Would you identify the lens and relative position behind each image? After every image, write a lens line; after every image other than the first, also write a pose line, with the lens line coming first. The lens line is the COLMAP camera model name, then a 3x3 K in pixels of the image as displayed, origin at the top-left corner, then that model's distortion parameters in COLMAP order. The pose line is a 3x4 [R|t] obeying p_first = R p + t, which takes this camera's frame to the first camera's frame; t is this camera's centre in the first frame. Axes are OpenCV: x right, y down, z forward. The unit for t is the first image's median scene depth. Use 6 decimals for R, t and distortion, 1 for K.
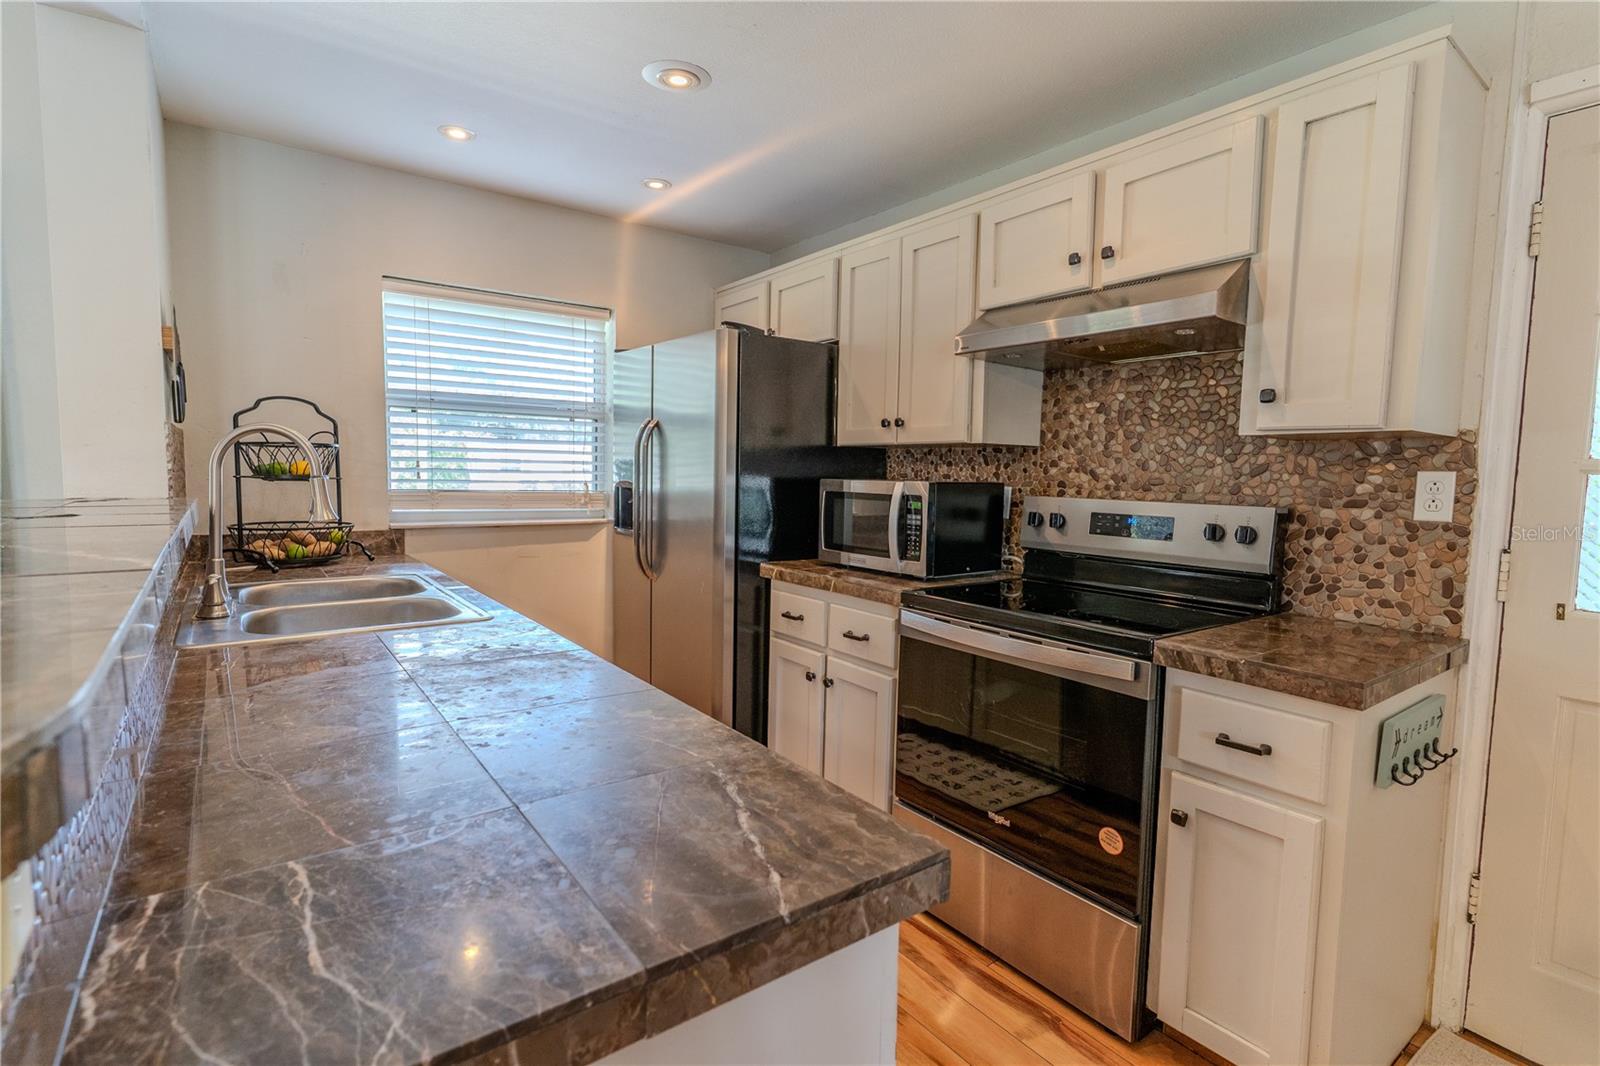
lens RADIAL K [[770.4, 0, 808.7], [0, 770.4, 528.1], [0, 0, 1]] dist [0.005063, 0.000288]
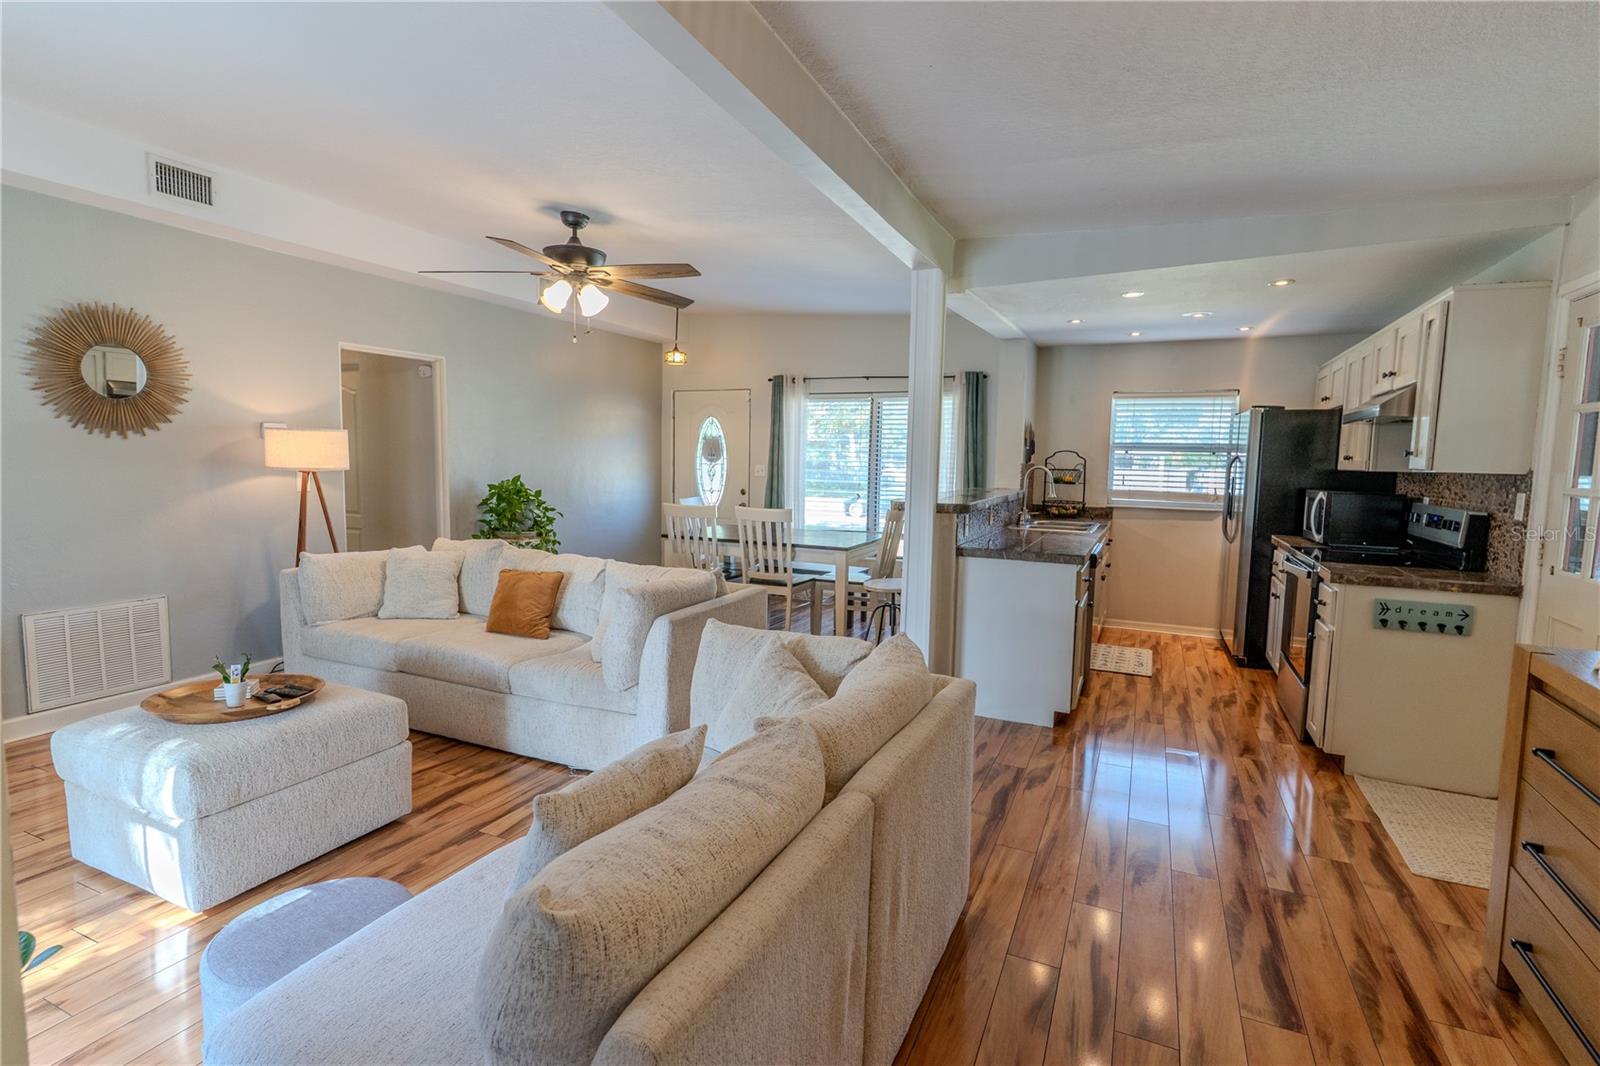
lens RADIAL K [[770.4, 0, 798.6], [0, 770.4, 533.4], [0, 0, 1]] dist [0.005063, 0.000288]
pose [[0.475341, 0.077538, -0.876378, 0.957625], [-0.076191, 0.995995, 0.046795, 0.039590], [0.876496, 0.044529, 0.479345, -0.809210]]
